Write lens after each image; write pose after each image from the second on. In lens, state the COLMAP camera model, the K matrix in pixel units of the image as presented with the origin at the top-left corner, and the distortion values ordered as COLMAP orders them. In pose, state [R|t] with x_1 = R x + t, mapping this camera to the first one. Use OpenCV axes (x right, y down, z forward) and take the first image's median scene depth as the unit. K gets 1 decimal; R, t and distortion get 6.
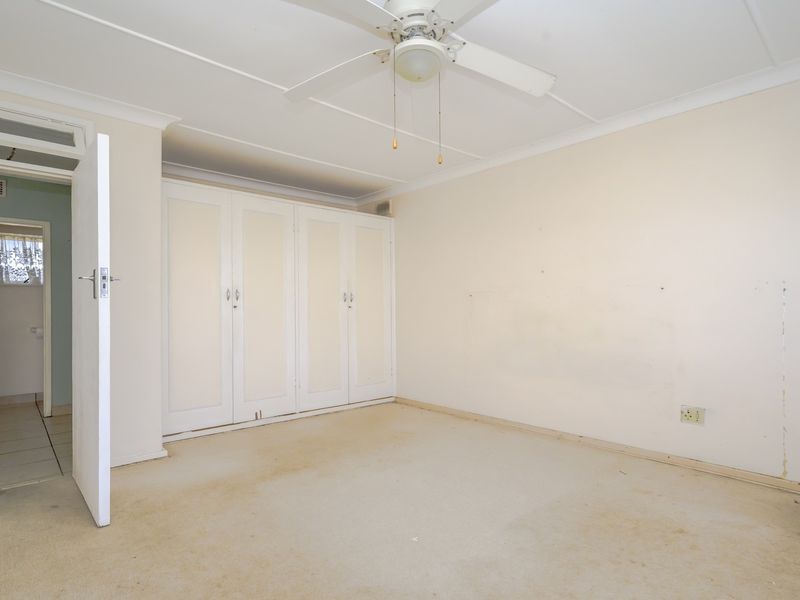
lens RADIAL K [[518.7, 0, 400.0], [0, 518.7, 300.0], [0, 0, 1]] dist [0.000037, 0.000104]
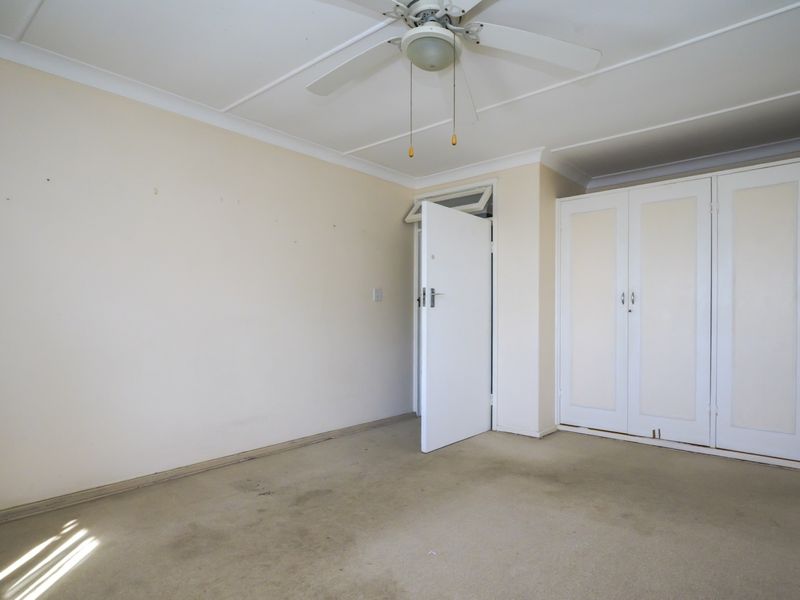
lens RADIAL K [[478.5, 0, 401.1], [0, 478.5, 319.5], [0, 0, 1]] dist [-0.002176, -0.001769]
pose [[0.032620, 0.010518, -0.999412, 0.530777], [0.019083, 0.999756, 0.011144, 0.010438], [0.999286, -0.019436, 0.032411, 0.550482]]
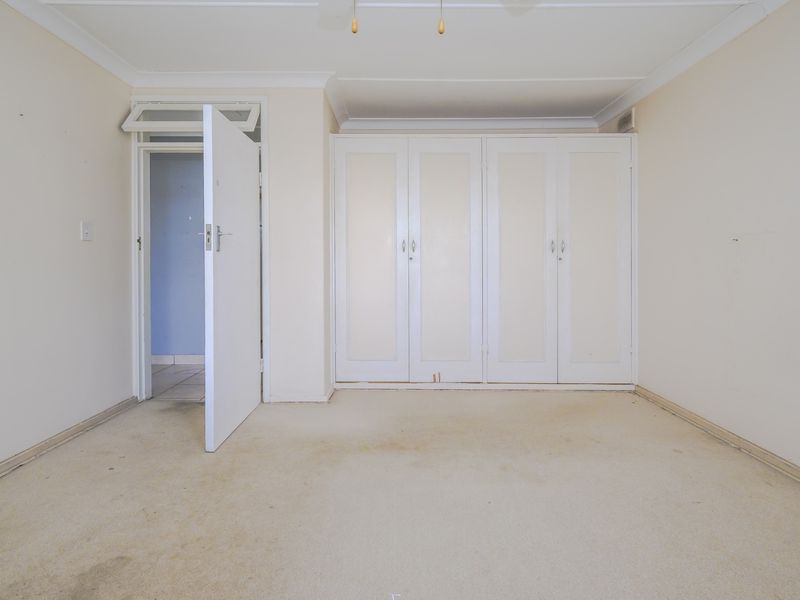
lens RADIAL K [[506.4, 0, 397.4], [0, 506.4, 262.9], [0, 0, 1]] dist [0.005629, -0.000165]
pose [[0.686335, 0.005238, -0.727267, 0.329184], [0.009307, 0.999829, 0.015984, 0.005984], [0.727226, -0.017739, 0.686168, 0.348786]]
